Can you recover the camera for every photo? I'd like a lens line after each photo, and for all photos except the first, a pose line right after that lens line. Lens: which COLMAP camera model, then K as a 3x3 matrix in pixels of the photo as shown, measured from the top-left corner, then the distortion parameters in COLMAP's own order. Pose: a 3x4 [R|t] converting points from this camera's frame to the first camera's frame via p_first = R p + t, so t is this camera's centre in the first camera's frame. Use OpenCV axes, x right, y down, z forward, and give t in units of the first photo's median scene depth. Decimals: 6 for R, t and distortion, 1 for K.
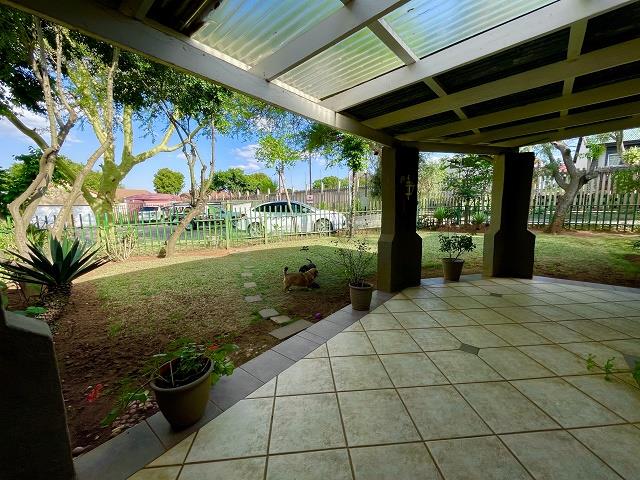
lens RADIAL K [[259.3, 0, 320.0], [0, 259.3, 240.0], [0, 0, 1]] dist [0.000923, 0.000018]
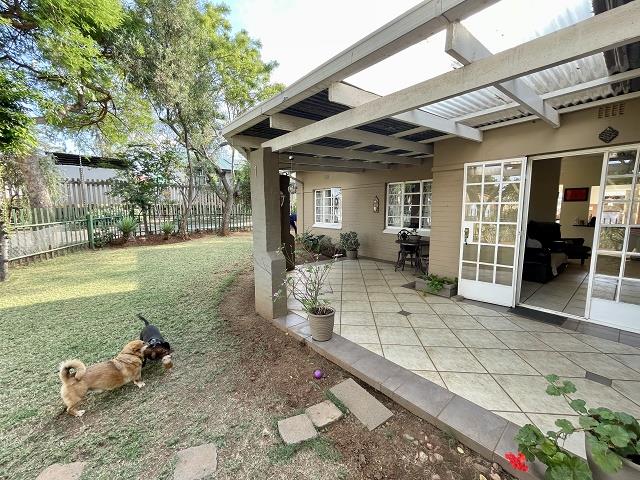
lens RADIAL K [[259.3, 0, 320.0], [0, 259.3, 240.0], [0, 0, 1]] dist [0.000923, 0.000018]
pose [[0.149797, -0.090964, 0.984523, -0.764520], [0.108484, 0.991259, 0.075081, -0.137393], [-0.982747, 0.095558, 0.158356, 0.973758]]
